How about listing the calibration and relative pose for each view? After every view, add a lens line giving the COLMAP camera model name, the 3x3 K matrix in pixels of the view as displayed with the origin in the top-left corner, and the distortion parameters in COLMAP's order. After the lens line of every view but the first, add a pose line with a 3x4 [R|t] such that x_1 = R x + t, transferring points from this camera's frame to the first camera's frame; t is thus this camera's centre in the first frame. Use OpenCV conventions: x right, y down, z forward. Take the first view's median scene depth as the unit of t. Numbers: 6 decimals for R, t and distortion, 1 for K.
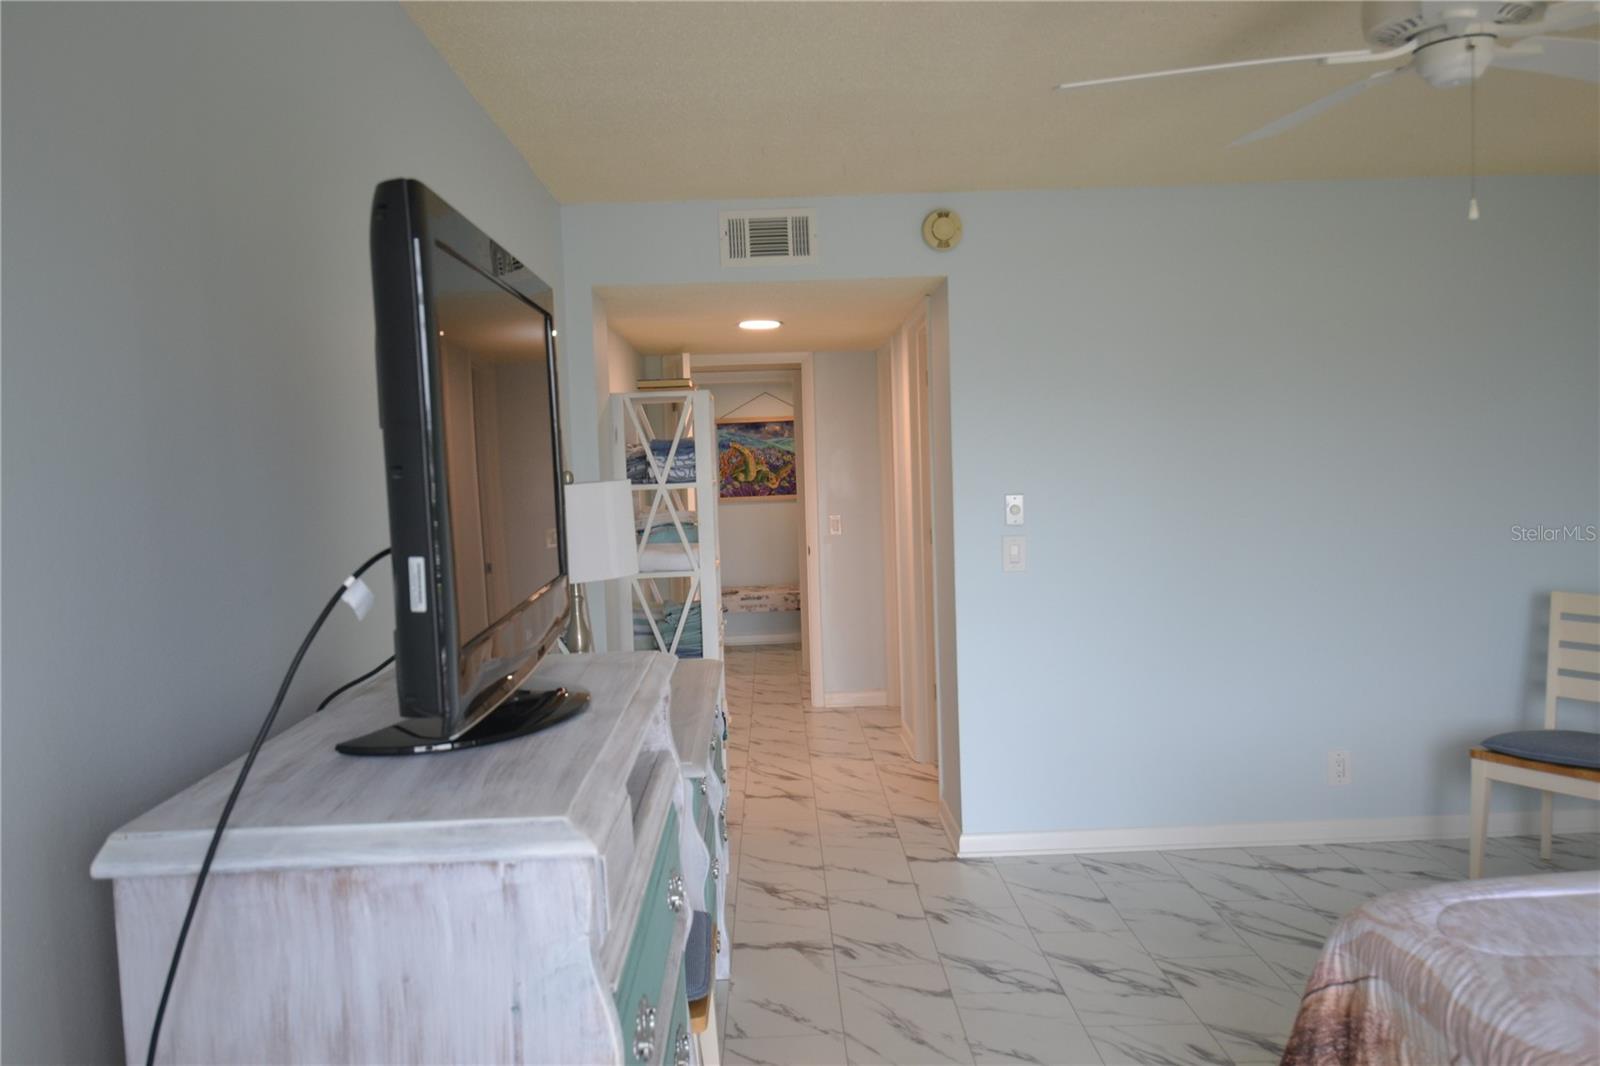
lens RADIAL K [[1202.7, 0, 800.0], [0, 1202.7, 533.0], [0, 0, 1]] dist [0.054631, -0.063400]
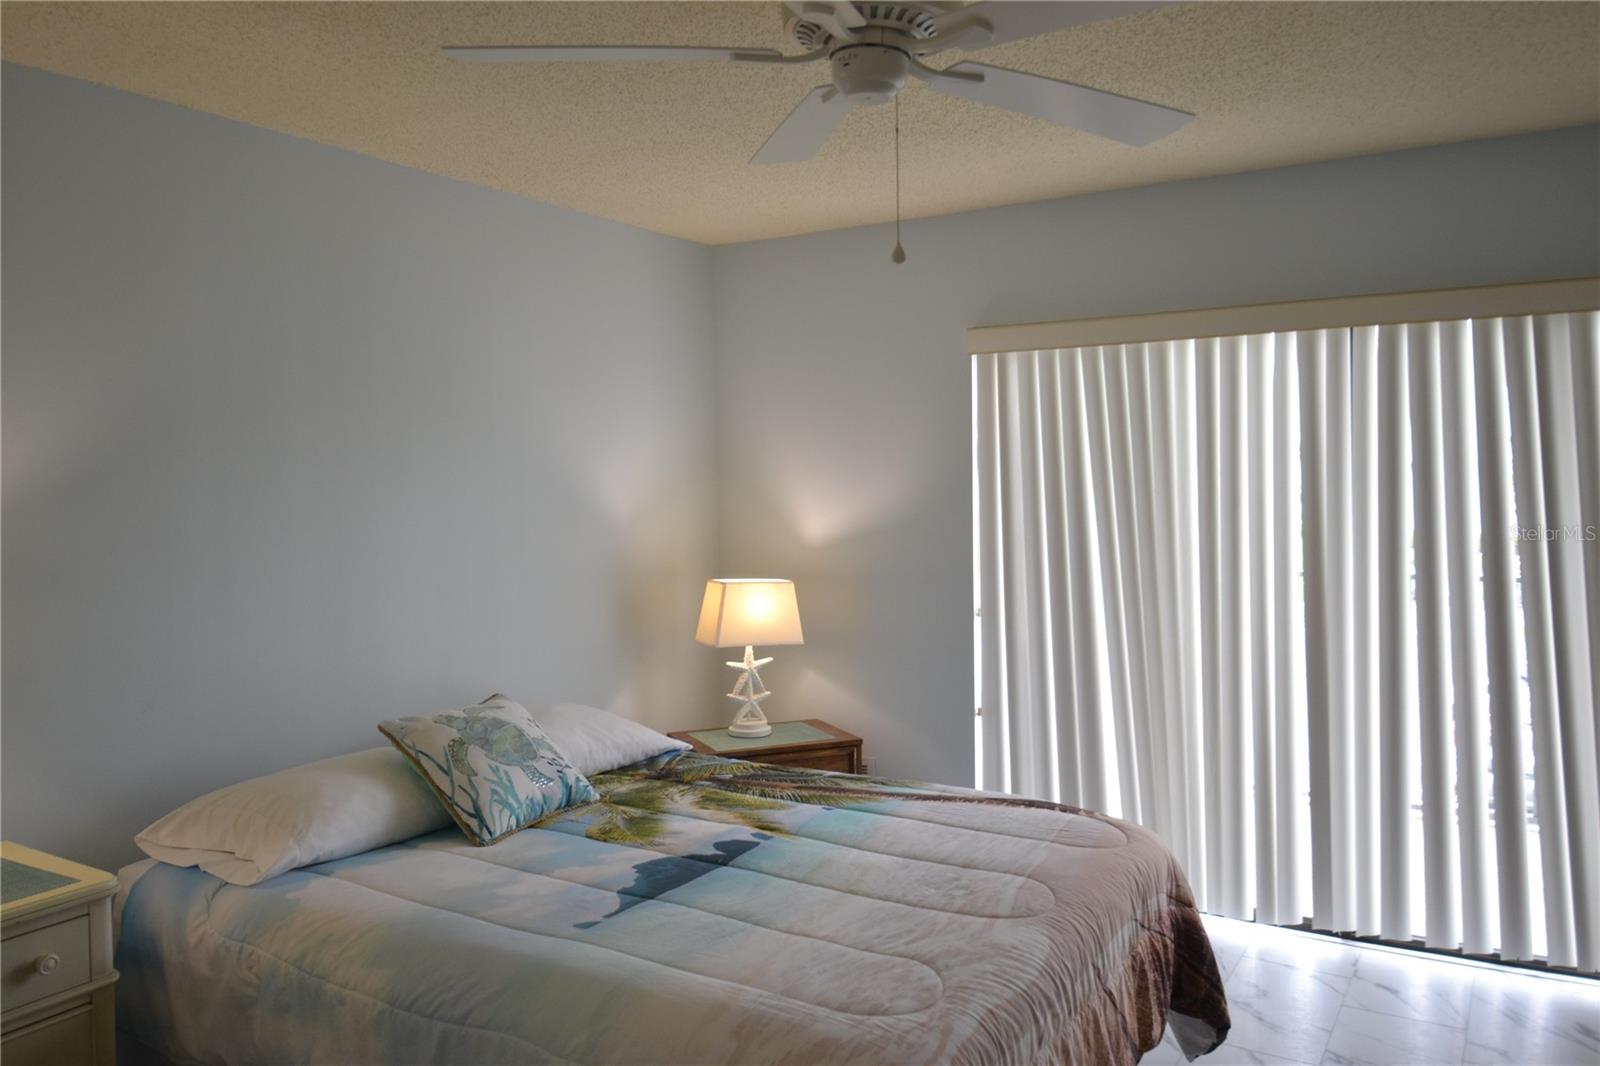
lens RADIAL K [[1202.7, 0, 800.0], [0, 1202.7, 533.0], [0, 0, 1]] dist [0.054631, -0.063400]
pose [[-0.843072, 0.016648, 0.537543, 0.085528], [0.073420, 0.993726, 0.084374, -0.111151], [-0.532766, 0.110600, -0.839004, 1.579912]]
